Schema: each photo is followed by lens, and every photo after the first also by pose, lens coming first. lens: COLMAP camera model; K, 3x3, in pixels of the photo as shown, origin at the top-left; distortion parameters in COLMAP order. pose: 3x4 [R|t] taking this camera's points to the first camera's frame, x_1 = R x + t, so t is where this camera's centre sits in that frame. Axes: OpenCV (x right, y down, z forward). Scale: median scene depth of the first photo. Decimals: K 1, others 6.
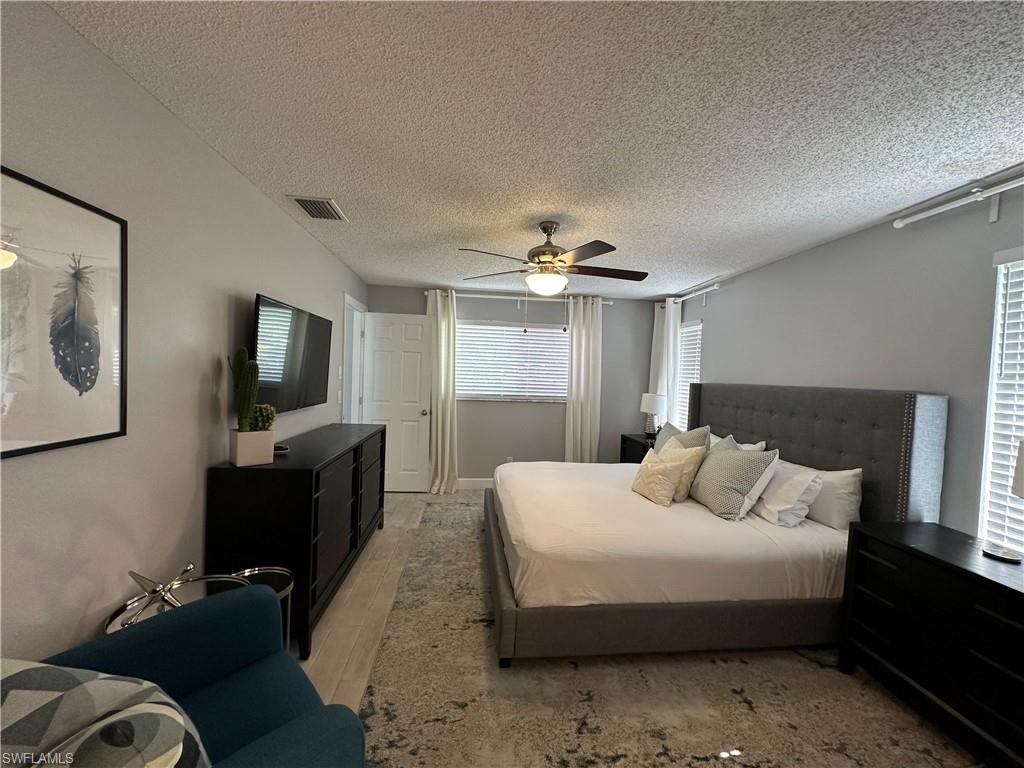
lens RADIAL K [[408.7, 0, 510.6], [0, 408.7, 383.4], [0, 0, 1]] dist [-0.003019, 0.001166]
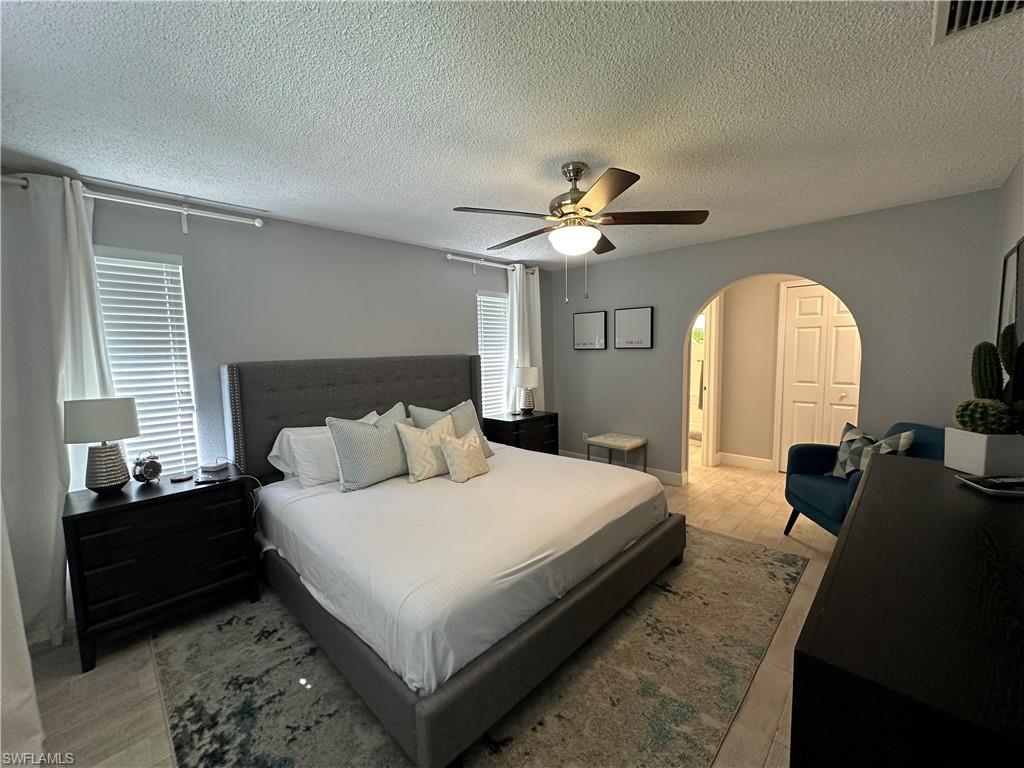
lens RADIAL K [[408.7, 0, 514.0], [0, 408.7, 385.9], [0, 0, 1]] dist [-0.003019, 0.001166]
pose [[-0.643762, -0.091342, 0.759755, -0.480863], [0.017588, 0.990822, 0.134024, -0.067498], [-0.765023, 0.099642, -0.636247, 1.649222]]
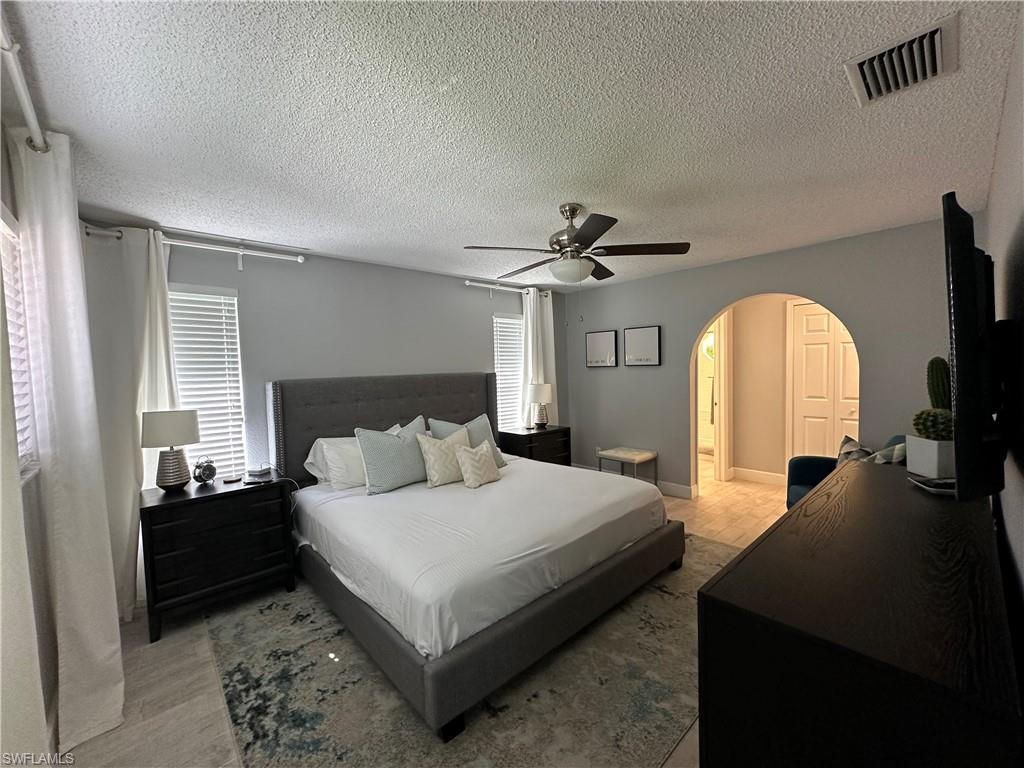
lens RADIAL K [[408.7, 0, 514.0], [0, 408.7, 386.1], [0, 0, 1]] dist [-0.003019, 0.001166]
pose [[-0.595873, -0.055746, 0.801142, -0.587985], [0.026713, 0.995660, 0.089150, -0.069780], [-0.802634, 0.074523, -0.591798, 1.678034]]
